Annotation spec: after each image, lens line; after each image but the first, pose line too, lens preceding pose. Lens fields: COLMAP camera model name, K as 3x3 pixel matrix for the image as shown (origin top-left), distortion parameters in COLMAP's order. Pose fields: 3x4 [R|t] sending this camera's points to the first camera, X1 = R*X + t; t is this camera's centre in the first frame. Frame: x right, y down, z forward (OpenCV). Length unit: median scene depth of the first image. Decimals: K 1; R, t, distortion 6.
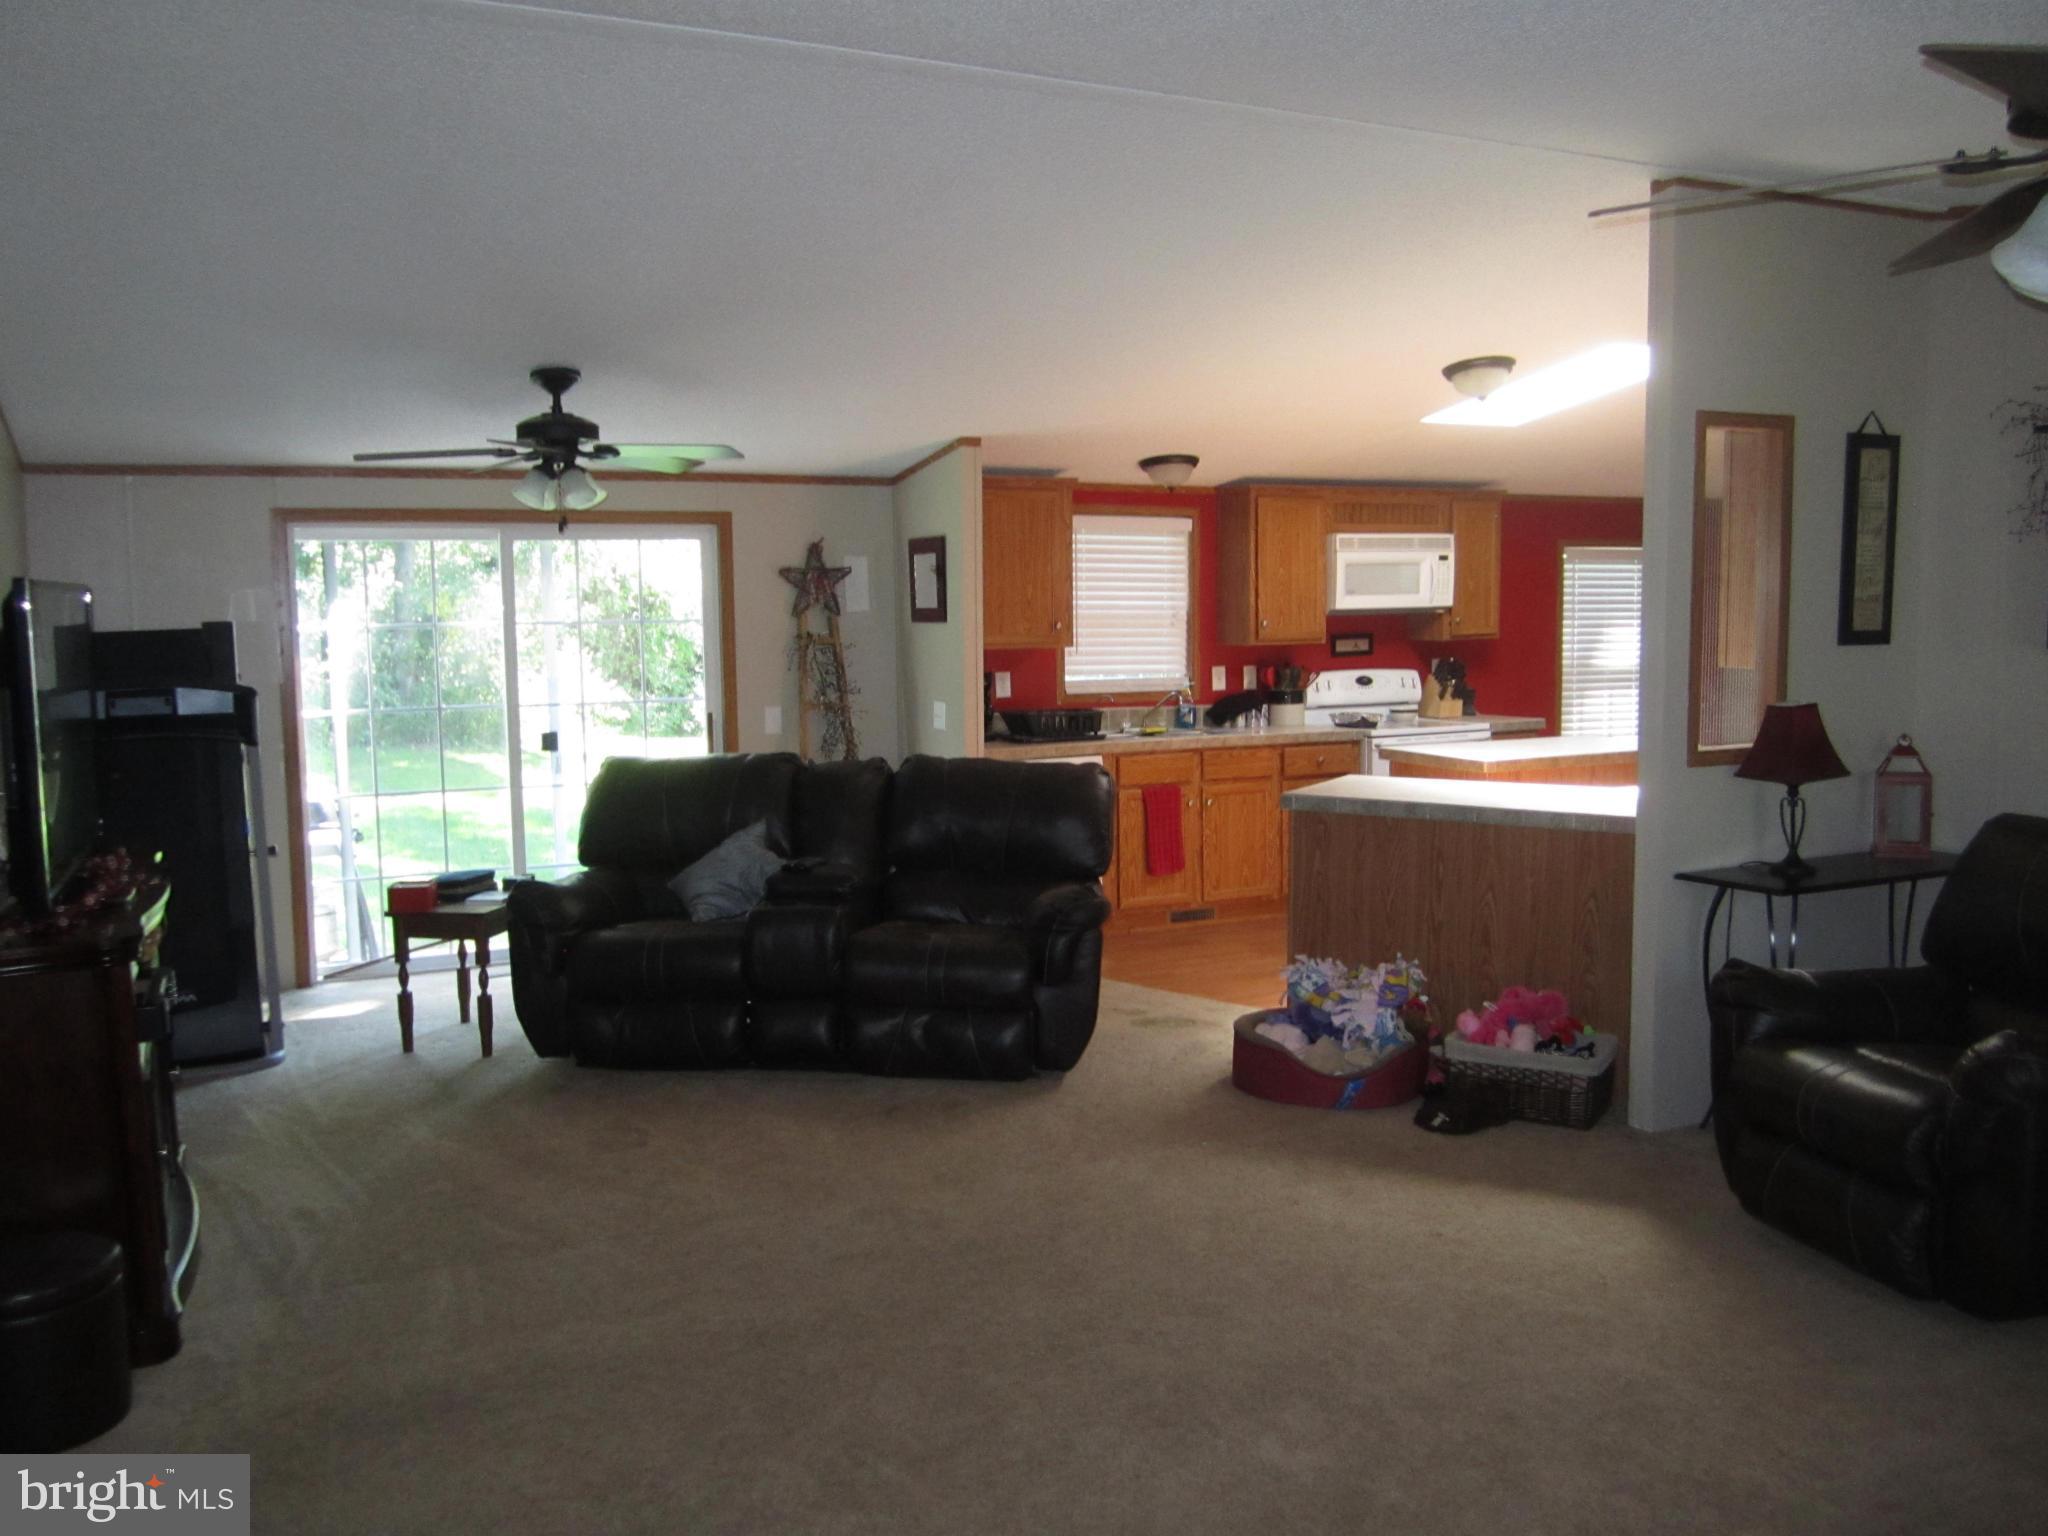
lens RADIAL K [[1723.0, 0, 1024.0], [0, 1723.0, 768.0], [0, 0, 1]] dist [-0.031598, -0.000317]
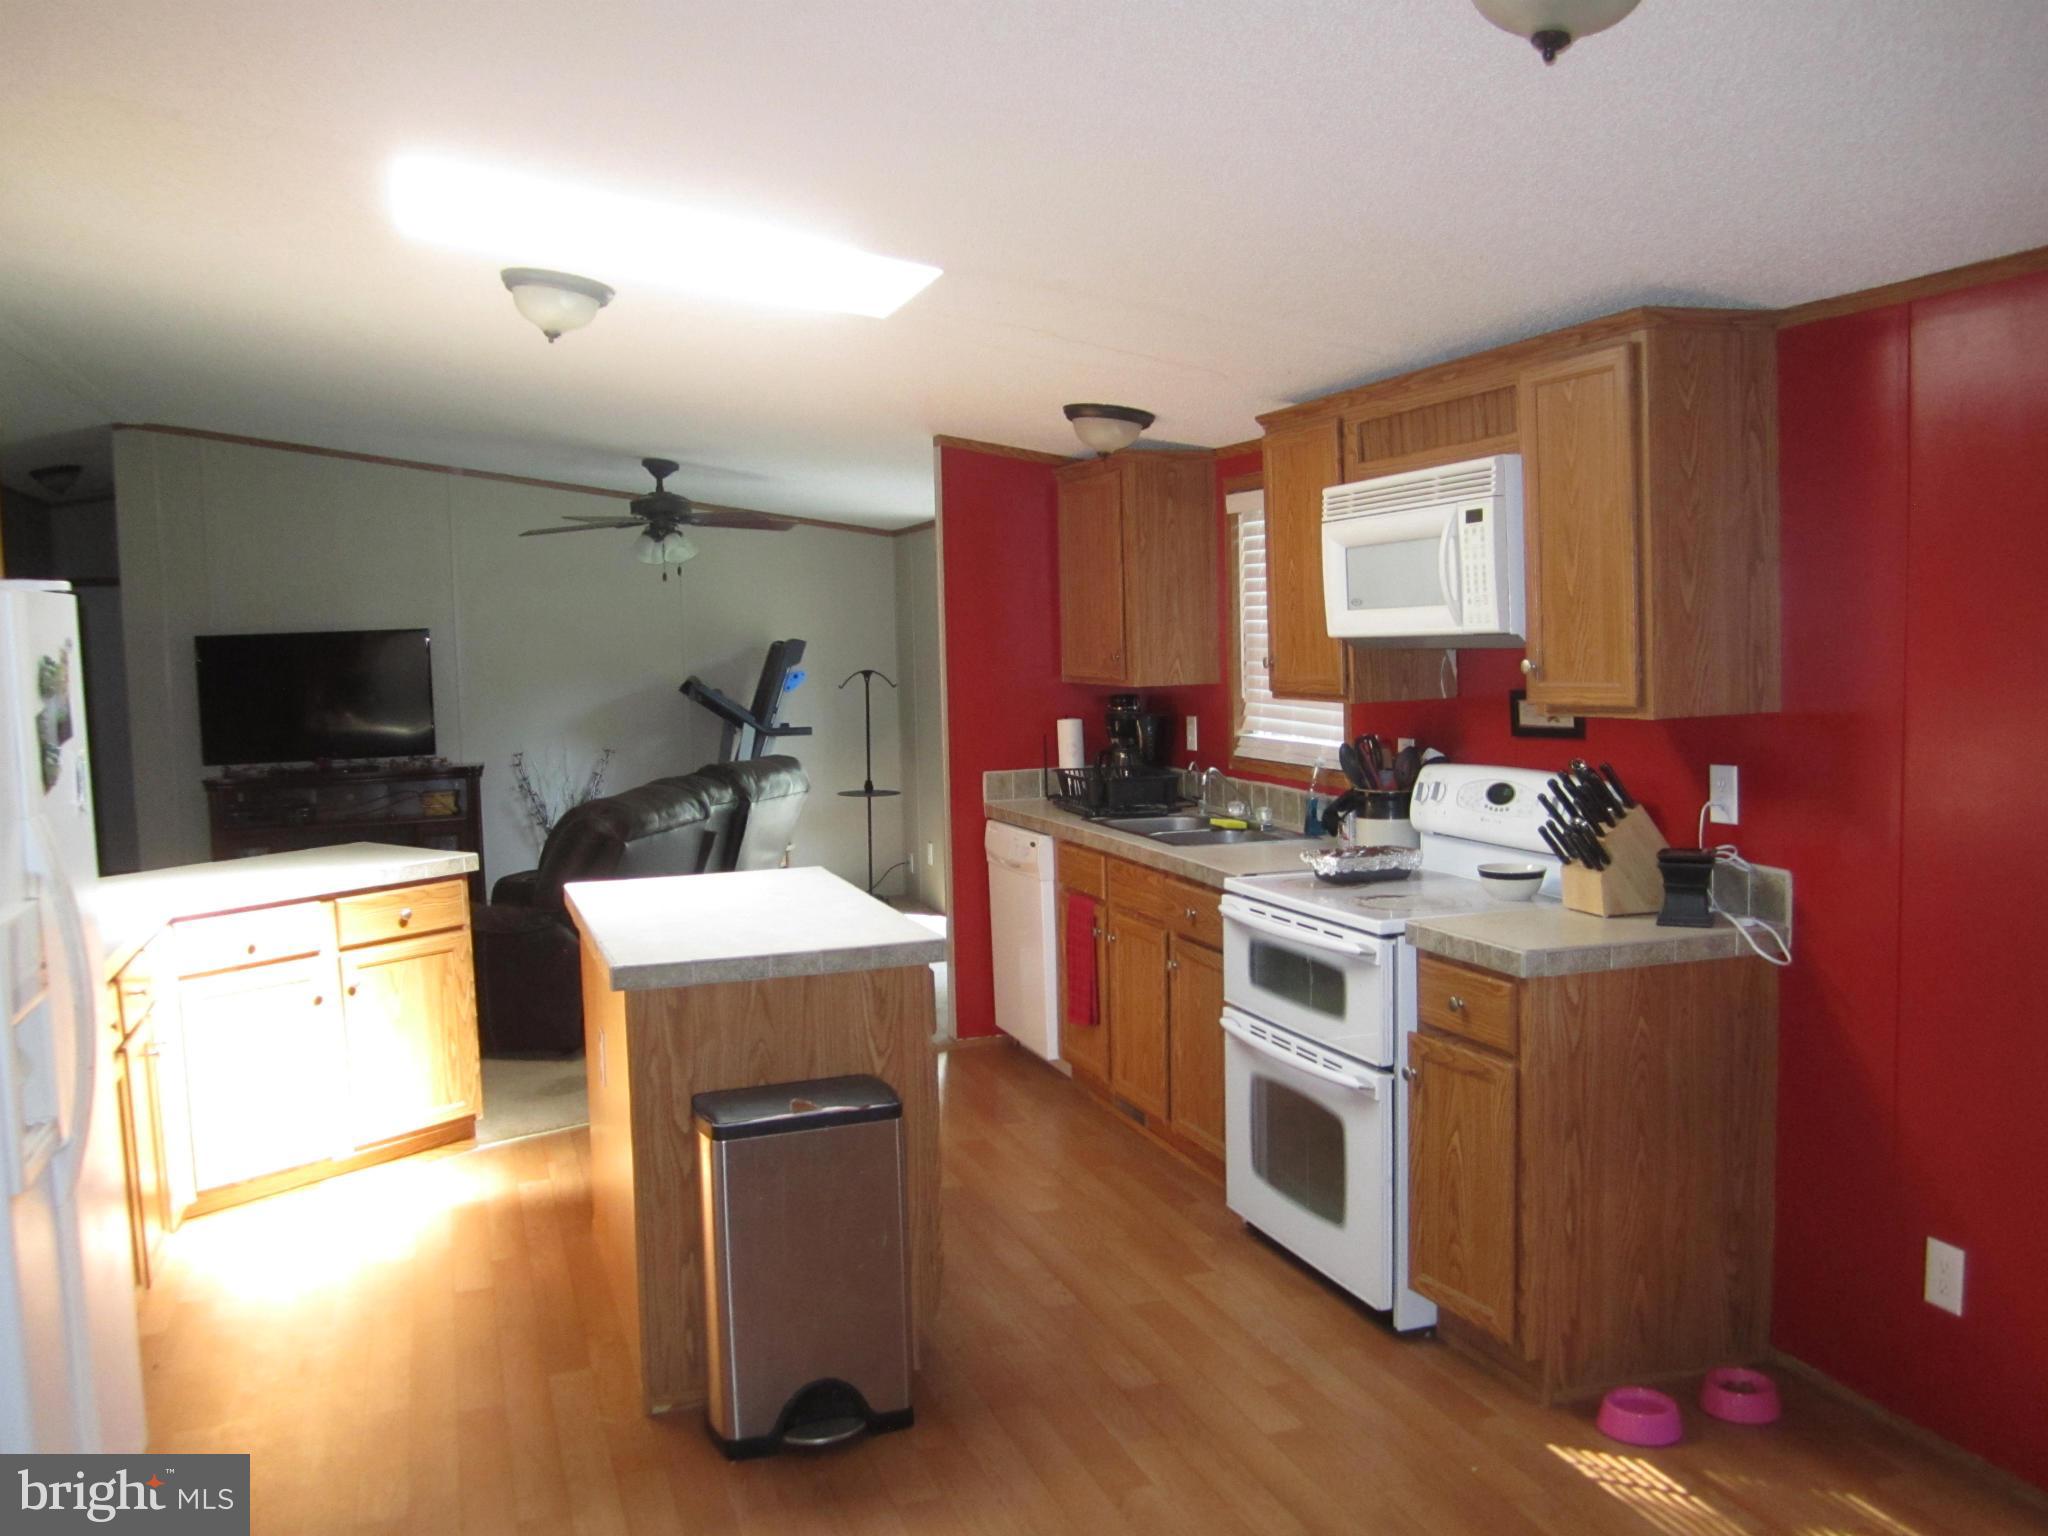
lens RADIAL K [[1723.0, 0, 1024.0], [0, 1723.0, 768.0], [0, 0, 1]] dist [-0.031598, -0.000317]
pose [[-0.135891, 0.093551, -0.986297, 0.682085], [-0.070171, 0.992123, 0.103772, -0.098458], [0.988236, 0.083311, -0.128256, 0.961195]]
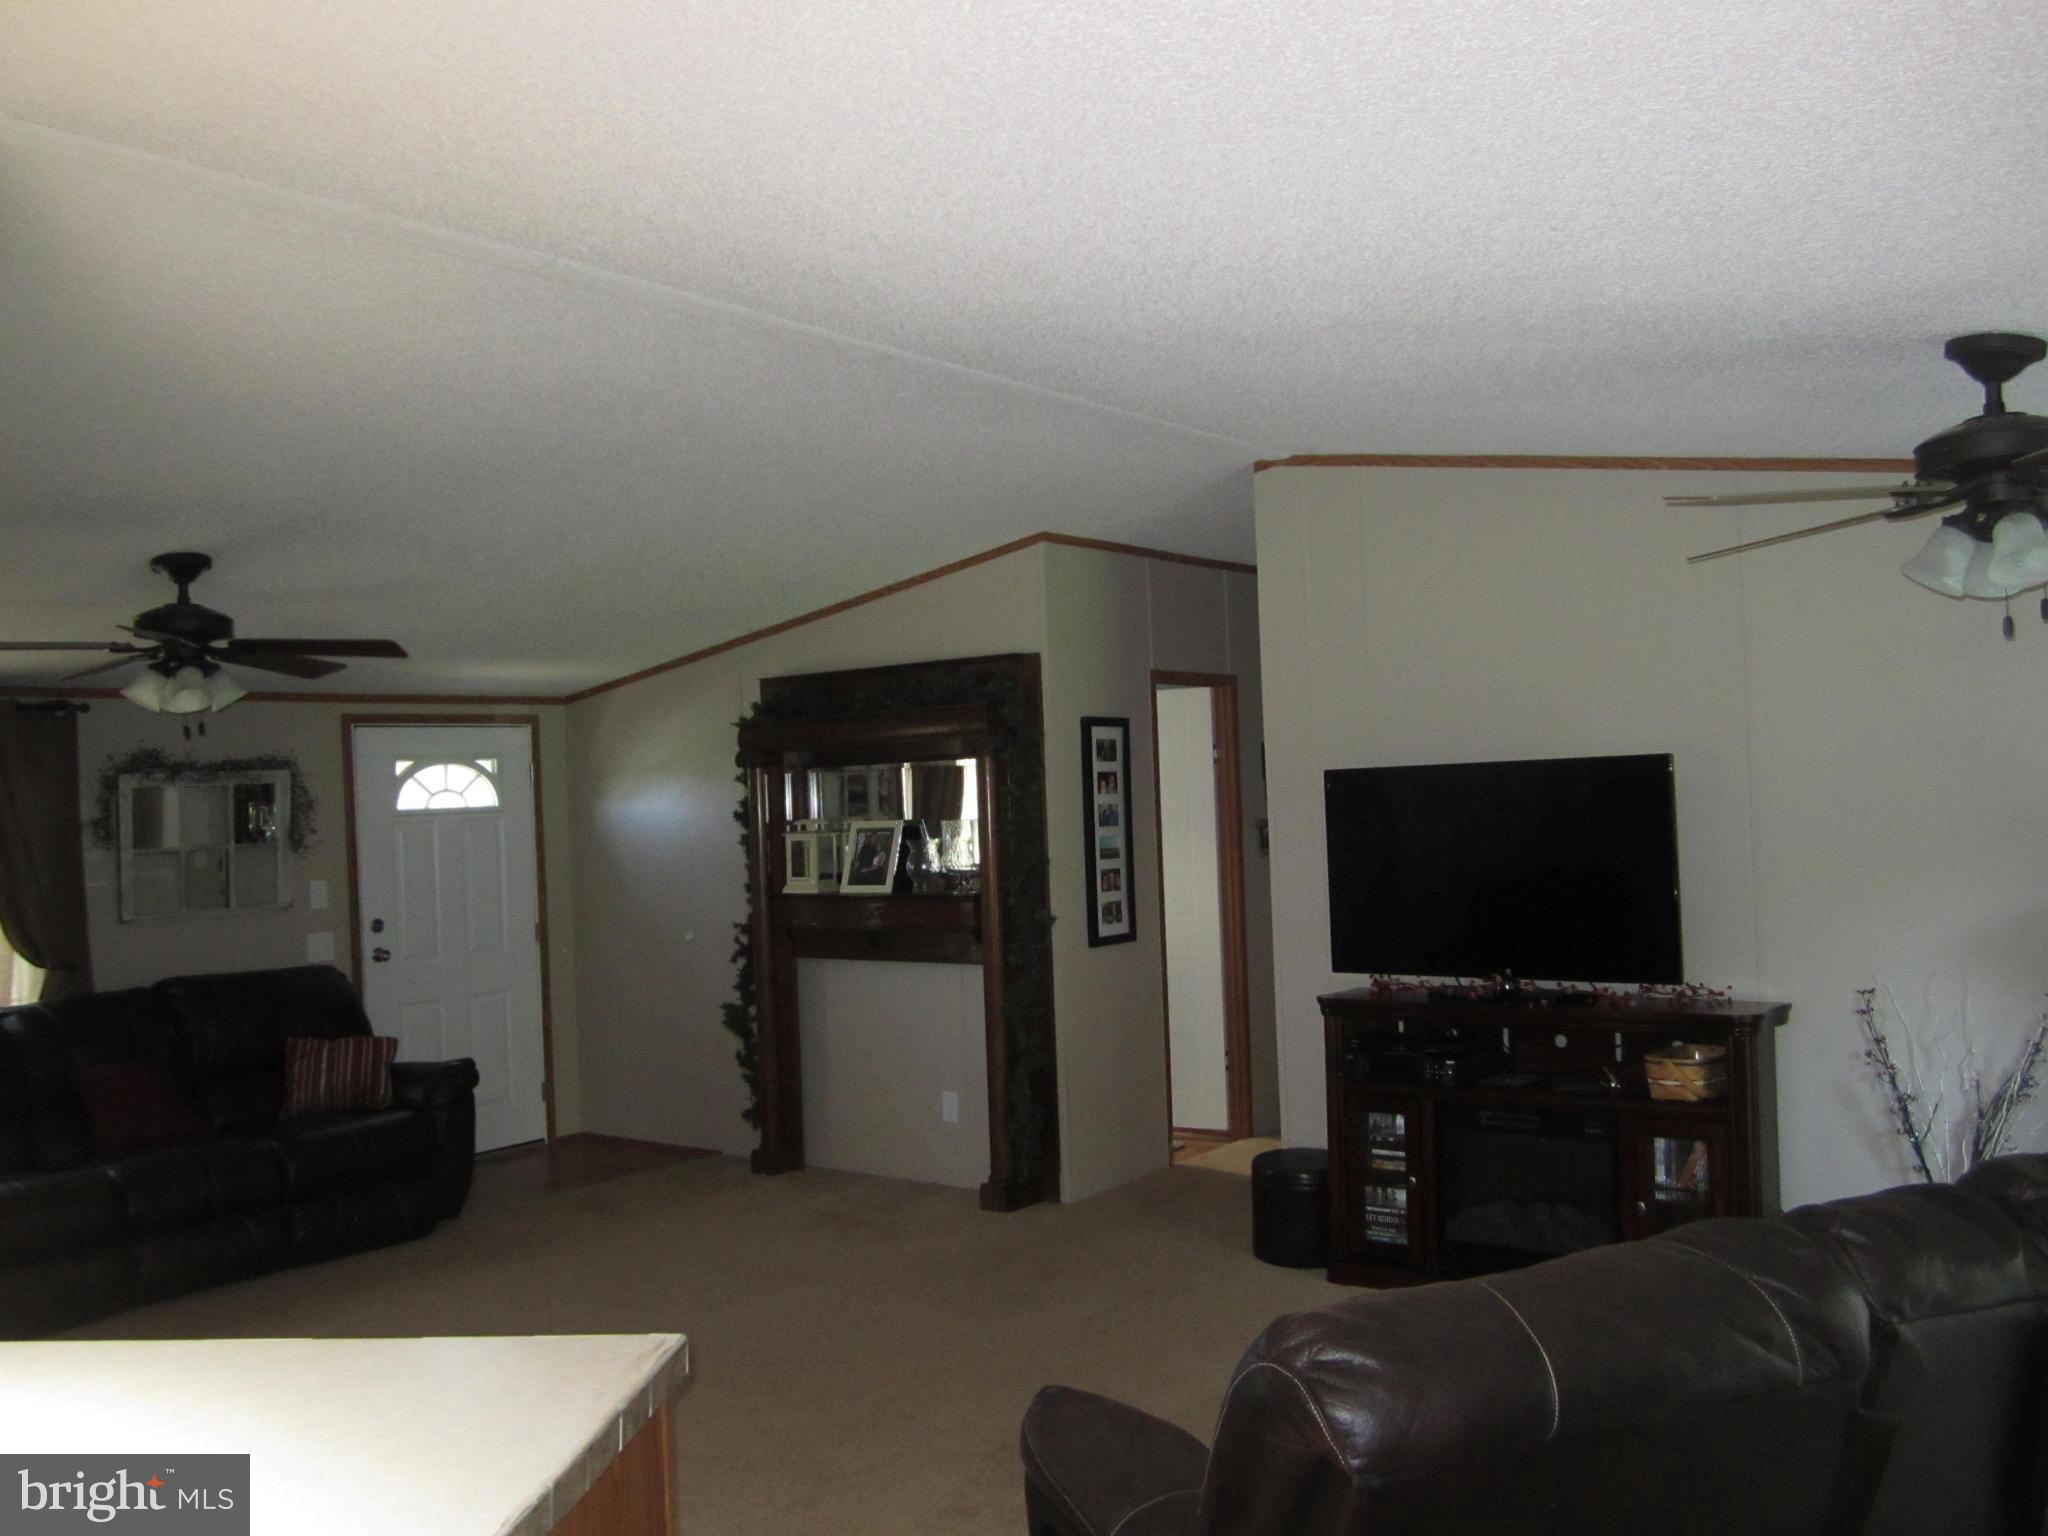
lens RADIAL K [[1723.0, 0, 1024.0], [0, 1723.0, 768.0], [0, 0, 1]] dist [-0.031598, -0.000317]
pose [[-0.896727, 0.036367, -0.441087, 0.161092], [0.001539, 0.996869, 0.079060, -0.090238], [0.442581, 0.070217, -0.893975, 0.881561]]
